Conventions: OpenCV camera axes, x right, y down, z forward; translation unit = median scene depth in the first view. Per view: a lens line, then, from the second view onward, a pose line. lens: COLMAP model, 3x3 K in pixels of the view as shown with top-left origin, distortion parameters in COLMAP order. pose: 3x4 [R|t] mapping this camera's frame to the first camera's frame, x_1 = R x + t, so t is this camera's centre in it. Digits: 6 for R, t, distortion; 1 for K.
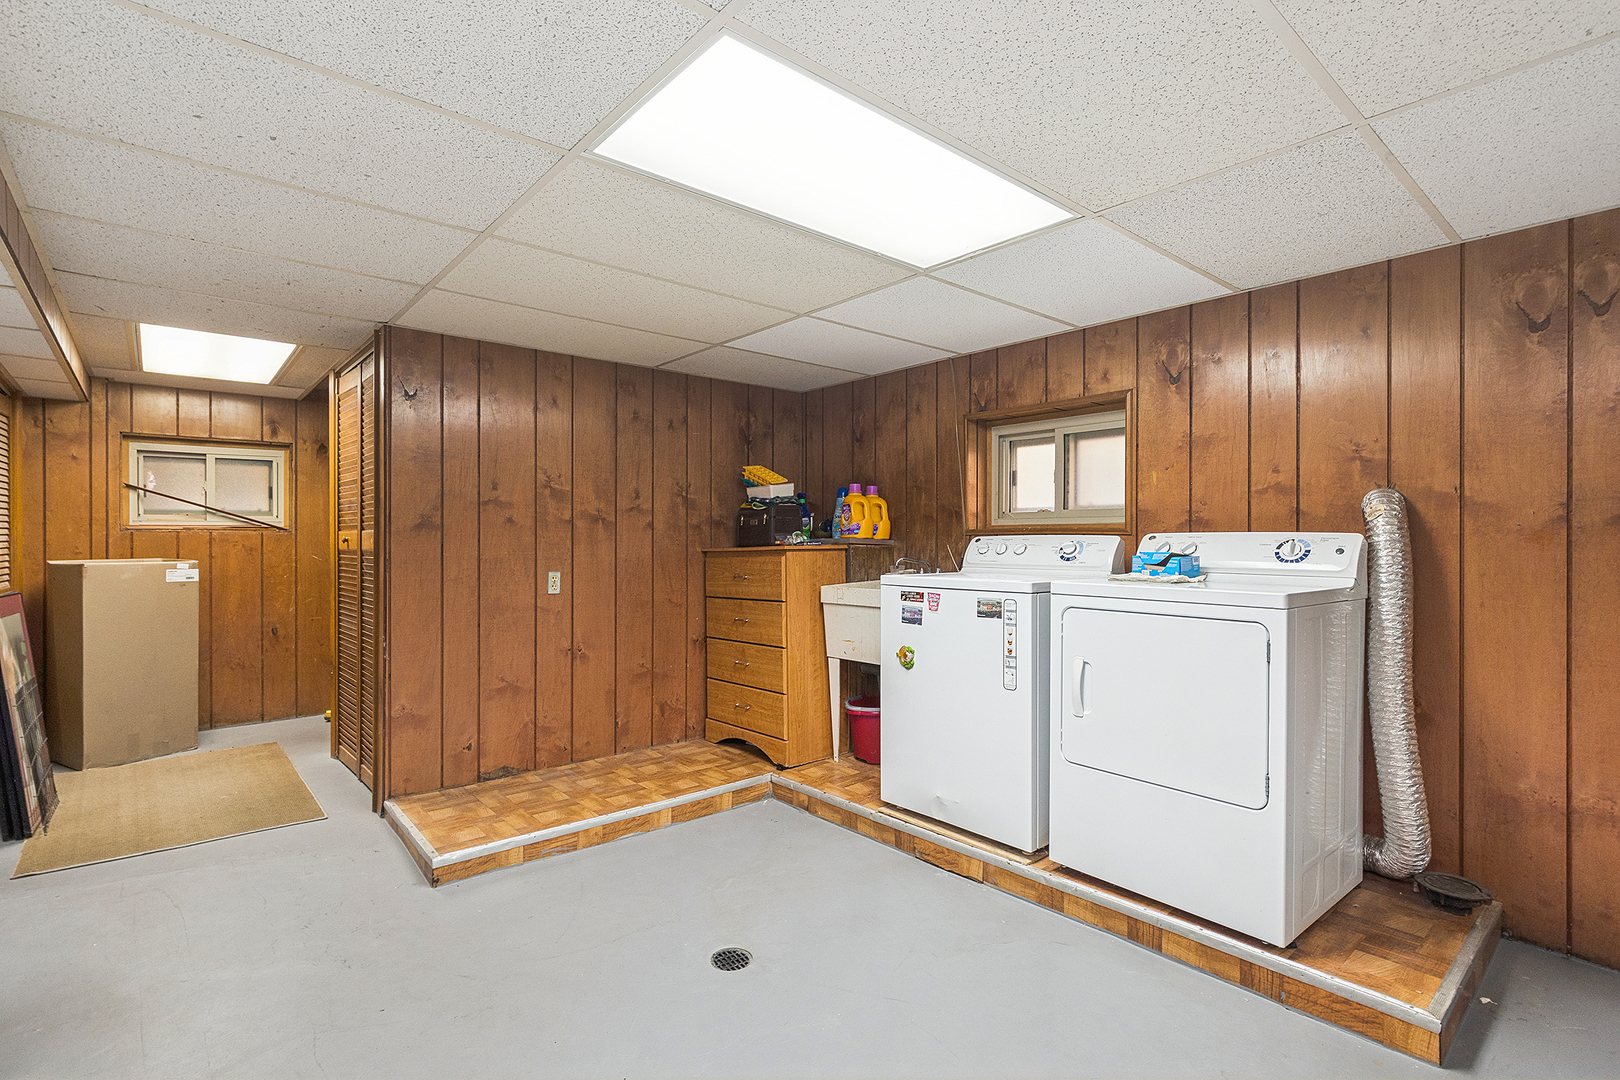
lens RADIAL K [[760.3, 0, 810.0], [0, 760.3, 540.0], [0, 0, 1]] dist [-0.000761, 0.000040]
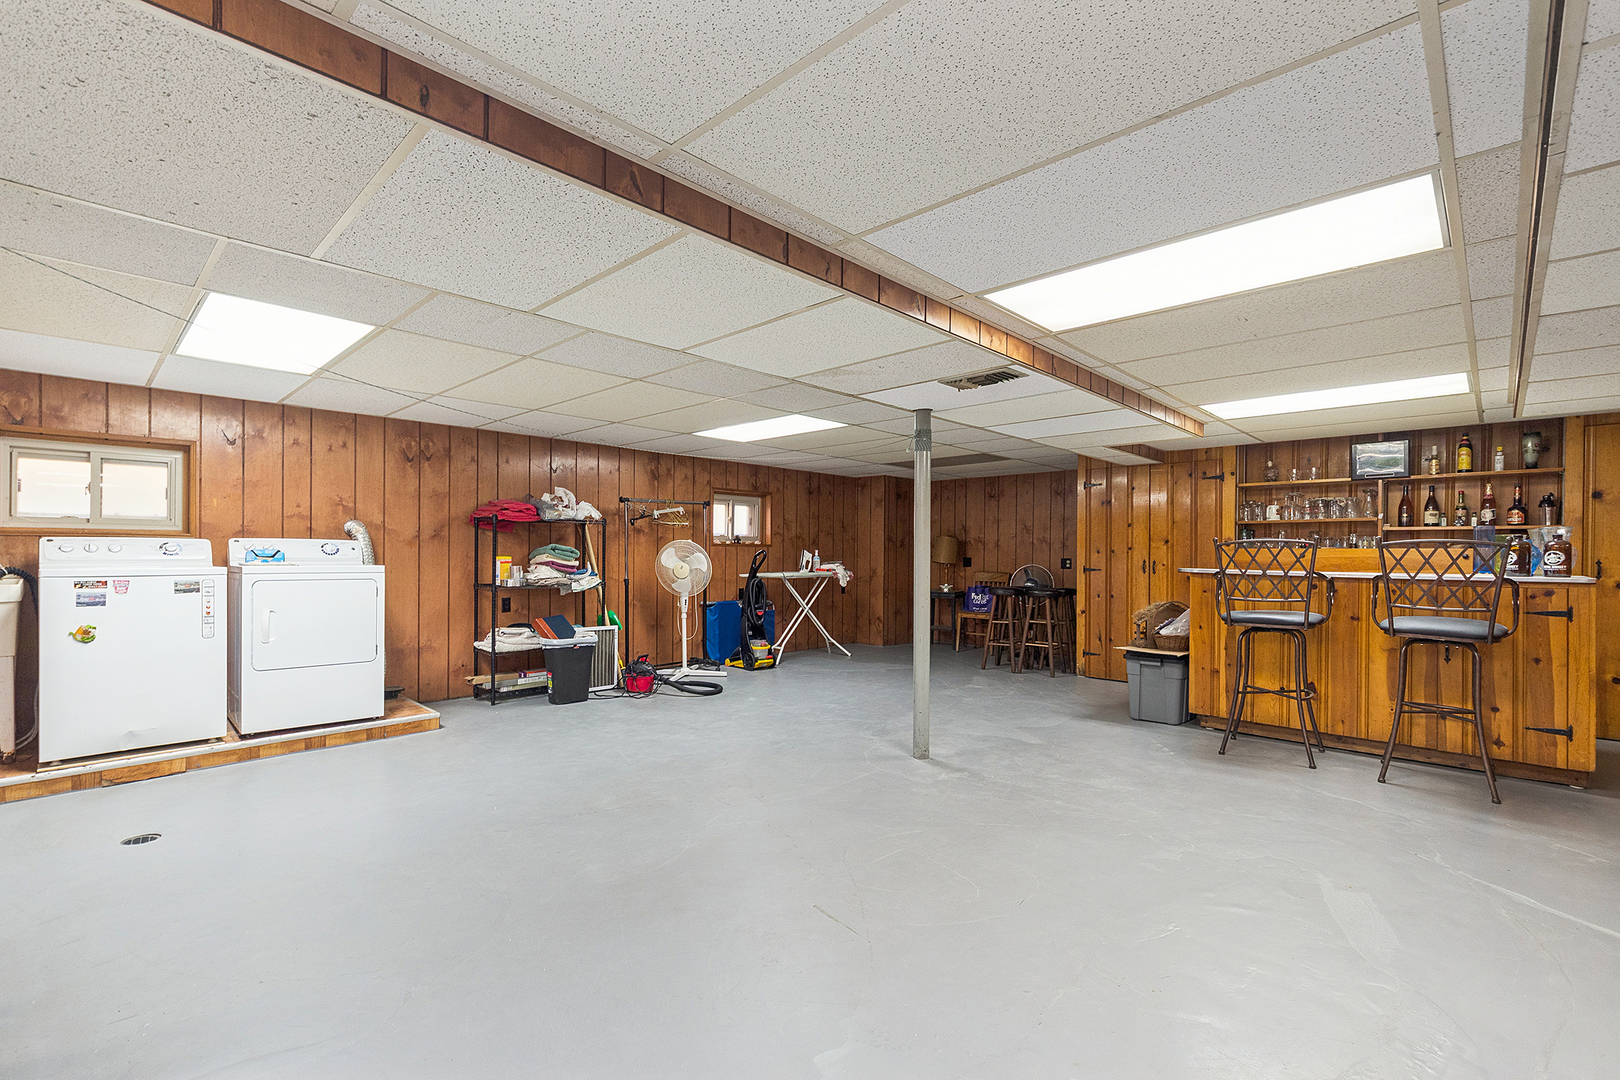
lens RADIAL K [[723.2, 0, 805.4], [0, 723.2, 559.0], [0, 0, 1]] dist [-0.000197, -0.000033]
pose [[-0.093909, -0.007908, 0.995549, -1.298089], [-0.004640, 0.999961, 0.007505, 0.019690], [-0.995570, -0.003914, -0.093942, -0.070348]]
